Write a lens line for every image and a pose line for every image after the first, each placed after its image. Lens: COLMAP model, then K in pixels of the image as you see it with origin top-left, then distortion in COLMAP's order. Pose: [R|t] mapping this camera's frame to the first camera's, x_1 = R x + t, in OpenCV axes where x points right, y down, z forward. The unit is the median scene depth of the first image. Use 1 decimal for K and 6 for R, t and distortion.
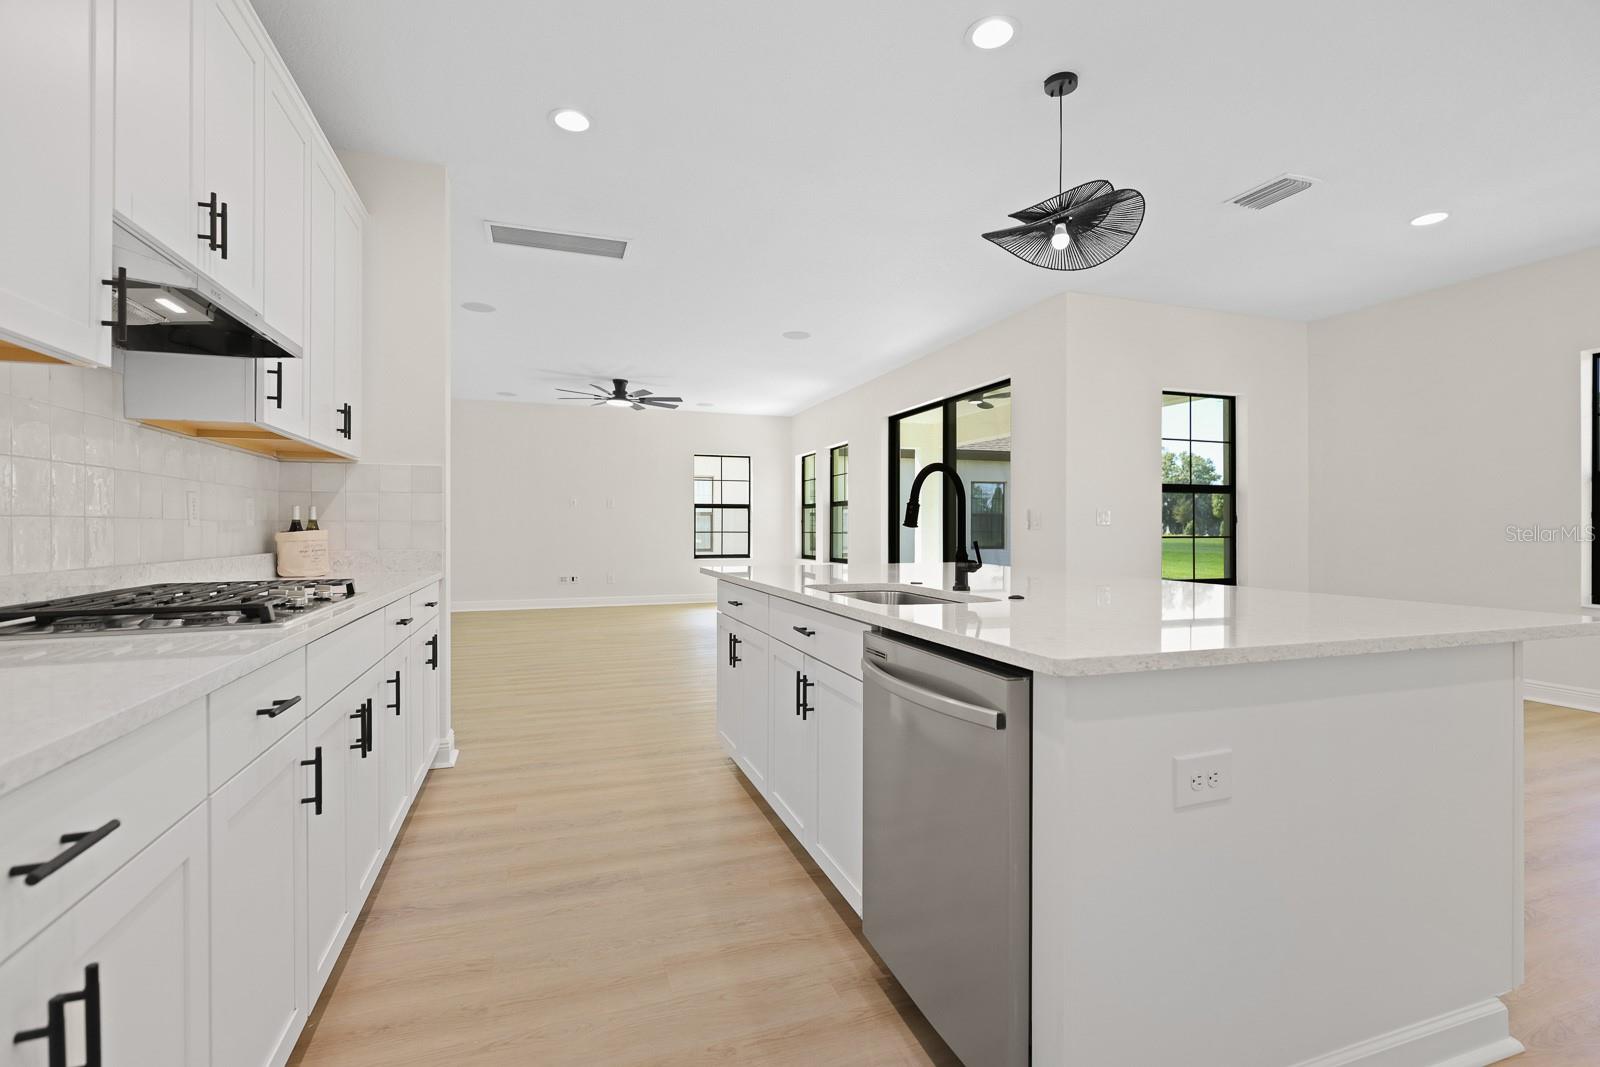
lens RADIAL K [[732.3, 0, 802.2], [0, 732.3, 507.4], [0, 0, 1]] dist [-0.002039, -0.000327]
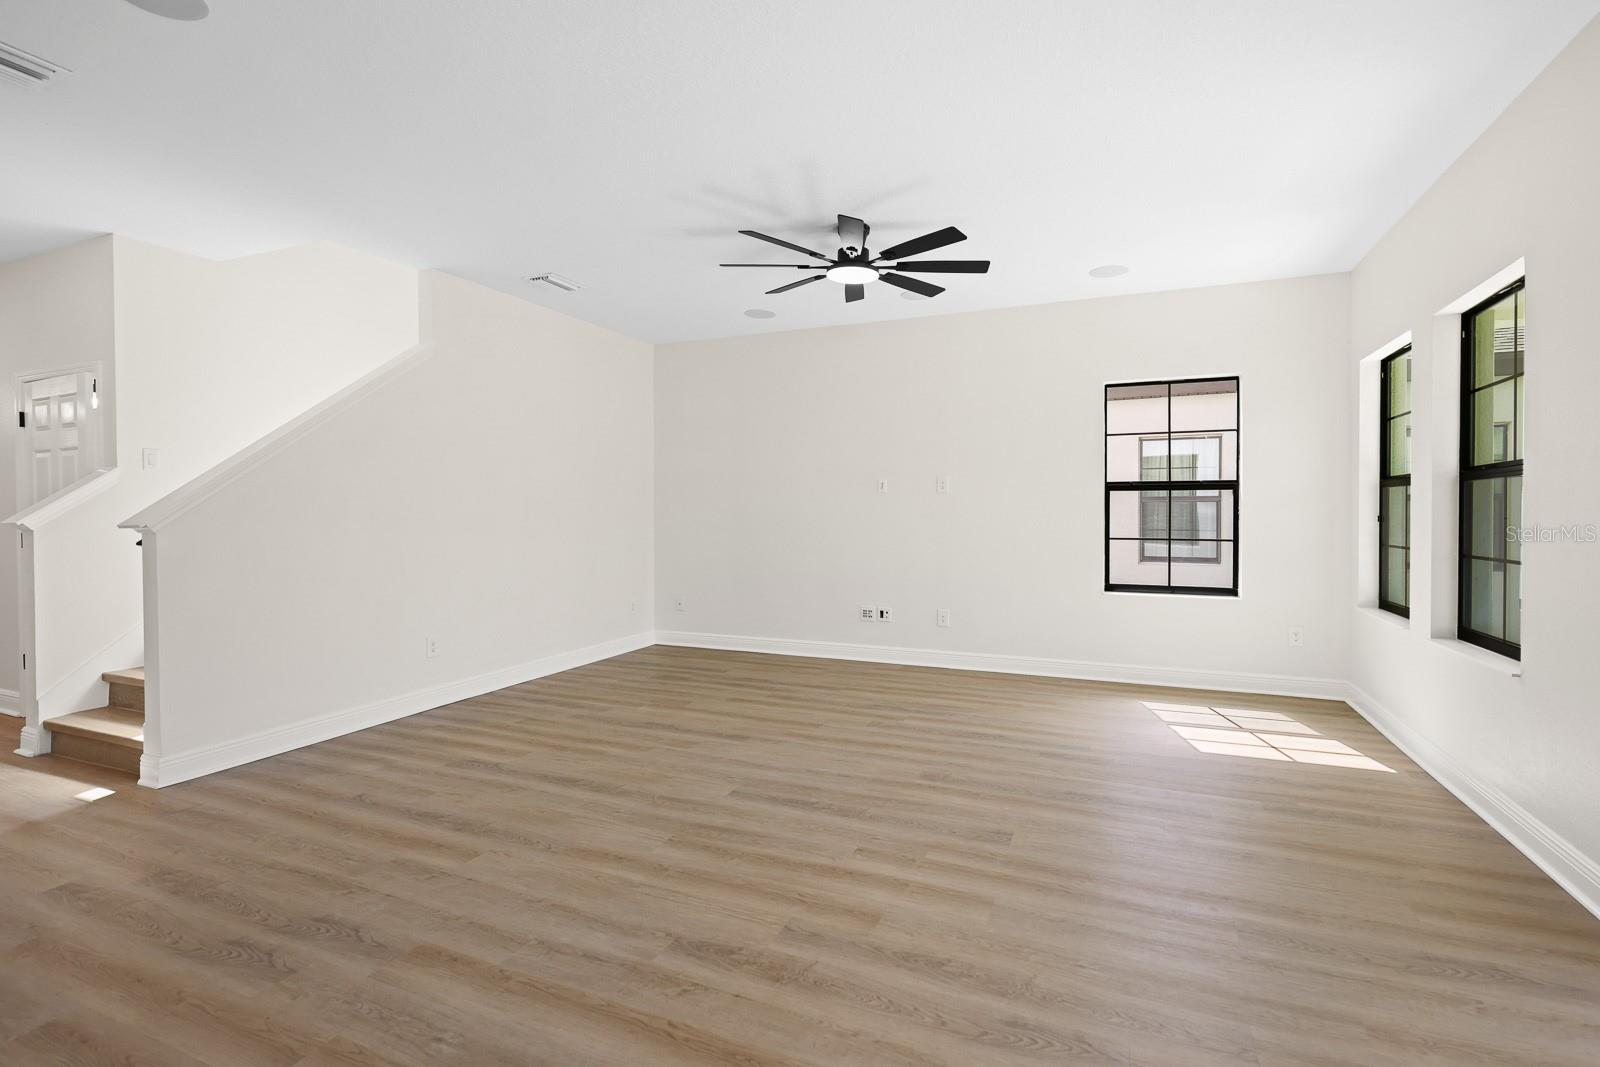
lens RADIAL K [[732.2, 0, 804.2], [0, 732.2, 521.6], [0, 0, 1]] dist [0.000257, 0.000074]
pose [[0.740393, 0.009957, -0.672101, 0.038361], [0.018723, 0.999197, 0.035428, 0.000220], [0.671914, -0.038815, 0.739611, 0.492169]]
